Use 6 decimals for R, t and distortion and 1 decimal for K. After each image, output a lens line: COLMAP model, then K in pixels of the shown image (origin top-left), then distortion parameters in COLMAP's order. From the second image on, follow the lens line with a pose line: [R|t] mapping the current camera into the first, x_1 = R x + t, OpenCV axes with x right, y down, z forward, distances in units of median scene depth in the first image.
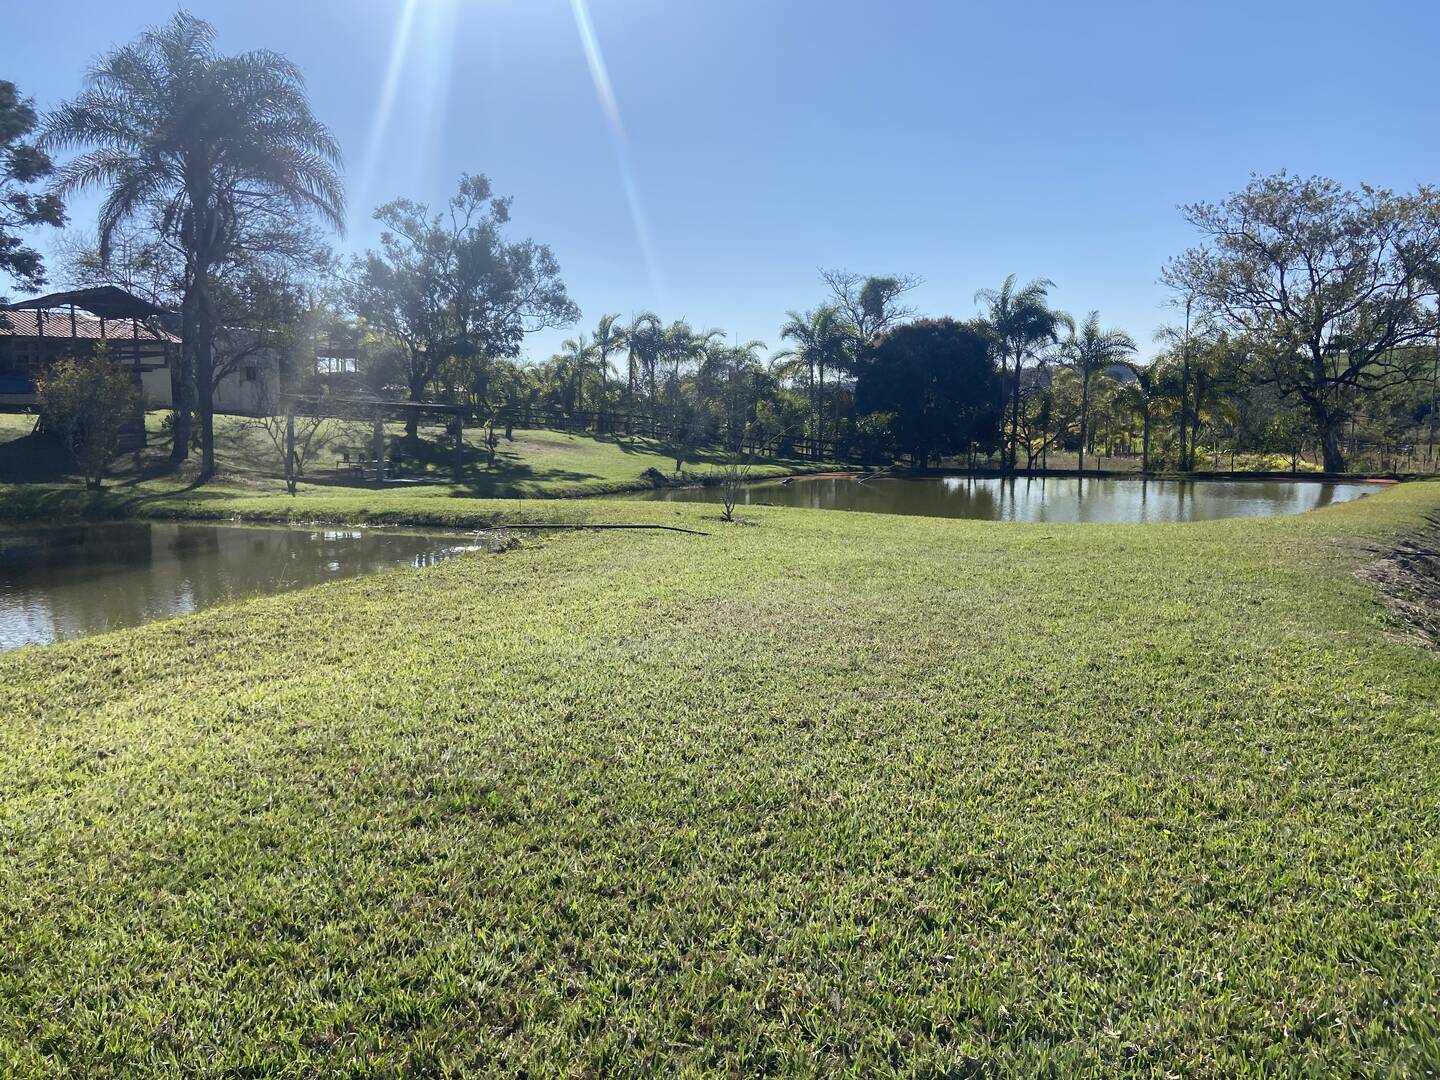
lens RADIAL K [[1081.3, 0, 711.9], [0, 1081.3, 525.5], [0, 0, 1]] dist [0.120199, -0.149799]
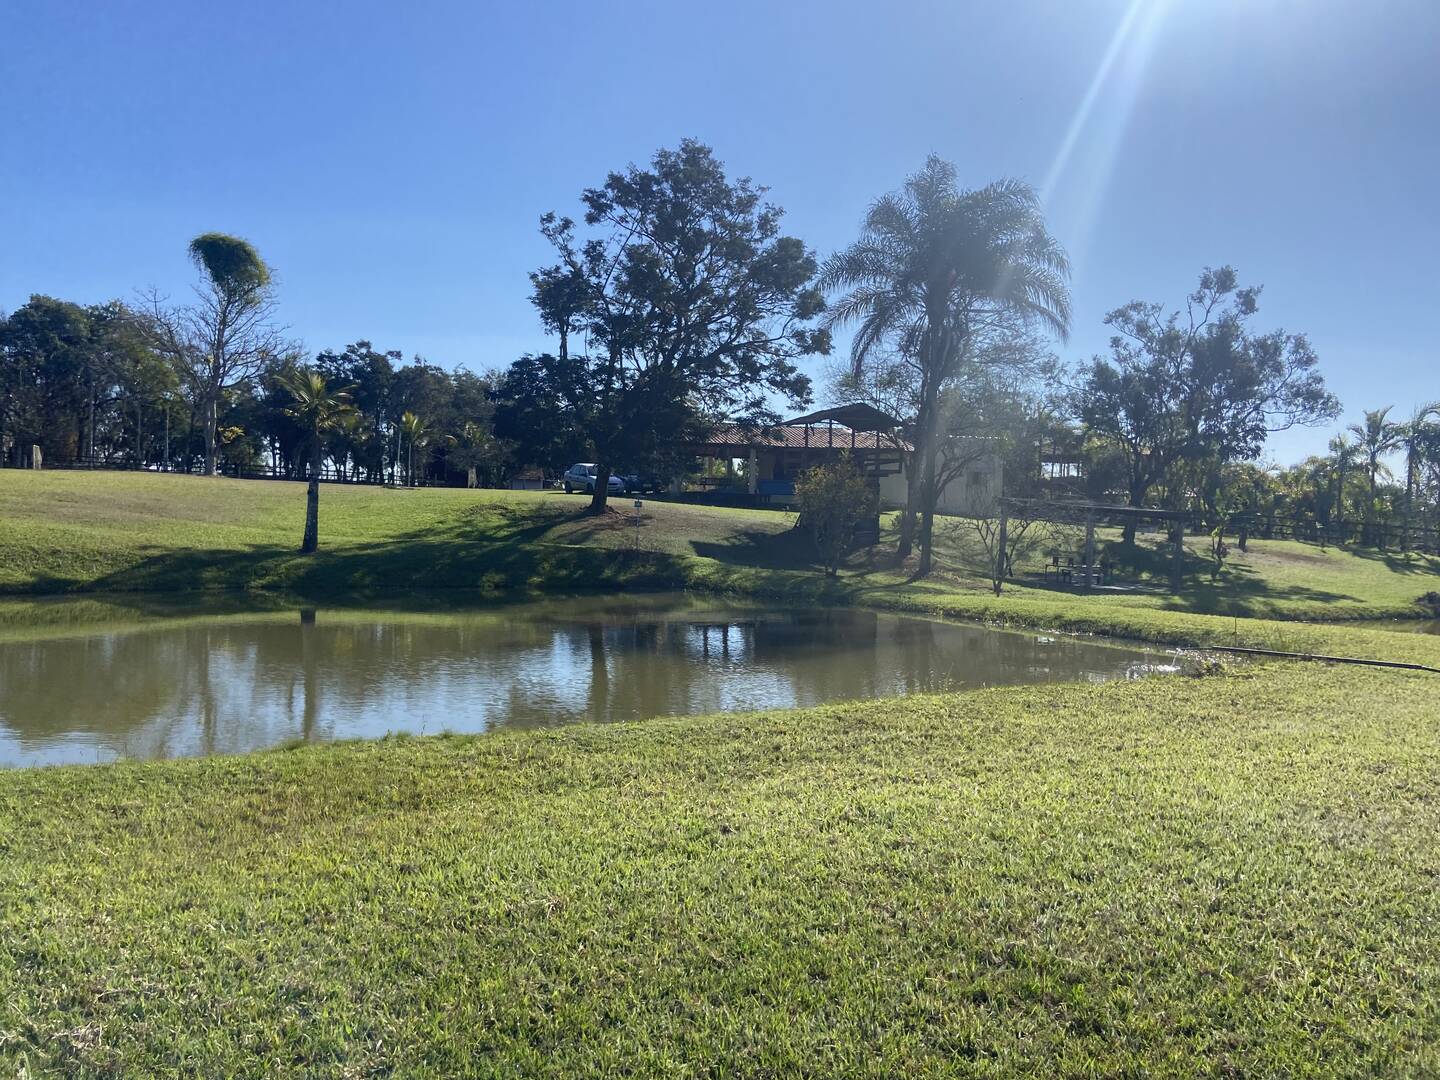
lens RADIAL K [[1081.3, 0, 706.2], [0, 1081.3, 511.1], [0, 0, 1]] dist [0.120199, -0.149799]
pose [[0.799362, 0.021855, -0.600453, 0.005769], [-0.086709, 0.993074, -0.079287, -0.001054], [0.594561, 0.115444, 0.795720, 0.016315]]
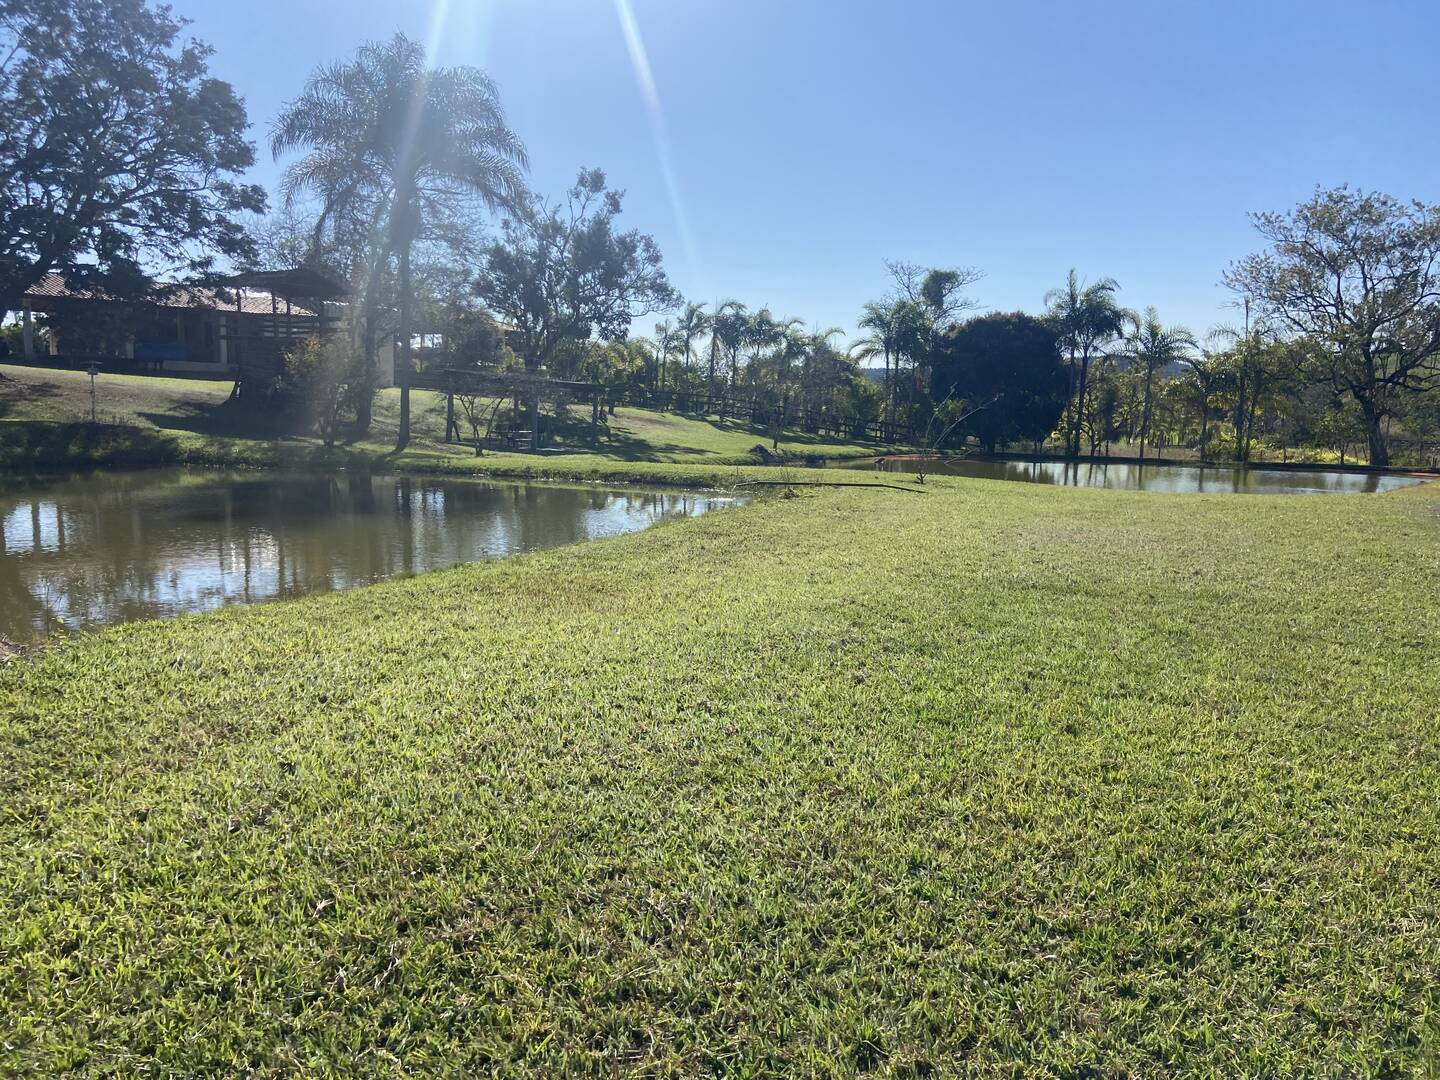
lens RADIAL K [[1081.3, 0, 725.7], [0, 1081.3, 530.2], [0, 0, 1]] dist [0.120199, -0.149799]
pose [[0.999635, 0.027024, -0.000630, -0.085492], [-0.027006, 0.999436, 0.019936, 0.012218], [0.001168, -0.019912, 0.999801, -0.098346]]
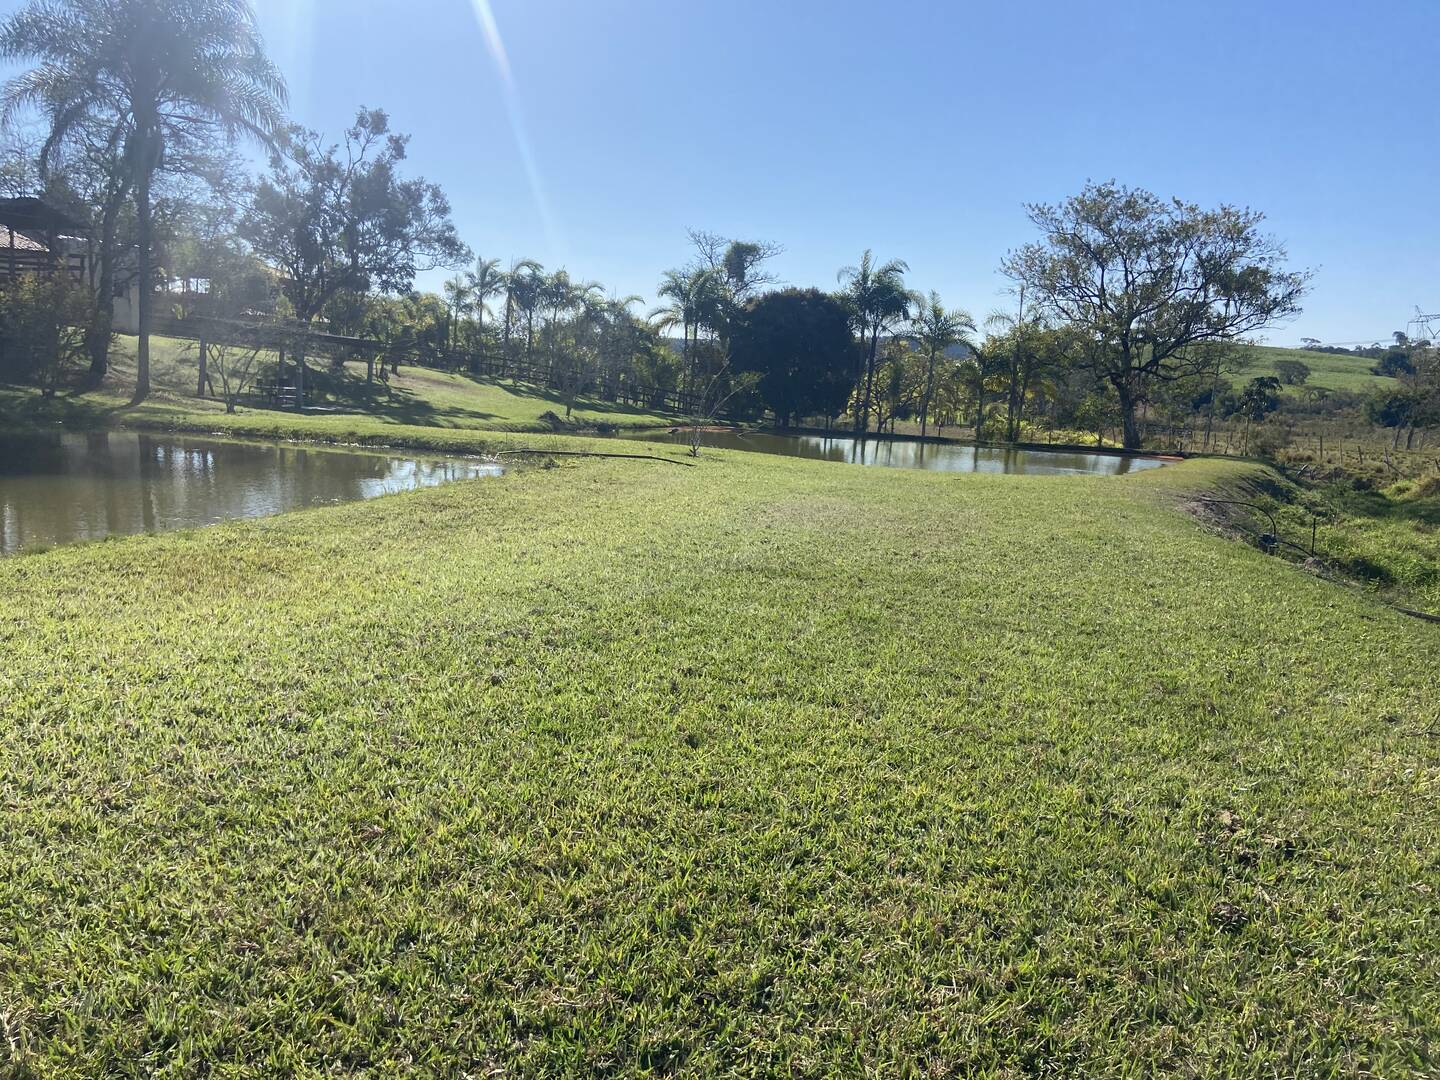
lens RADIAL K [[1081.3, 0, 710.1], [0, 1081.3, 540.8], [0, 0, 1]] dist [0.120199, -0.149799]
pose [[0.986243, 0.038329, 0.160796, -0.066050], [-0.047302, 0.997508, 0.052351, 0.010414], [-0.158389, -0.059237, 0.985598, -0.085155]]
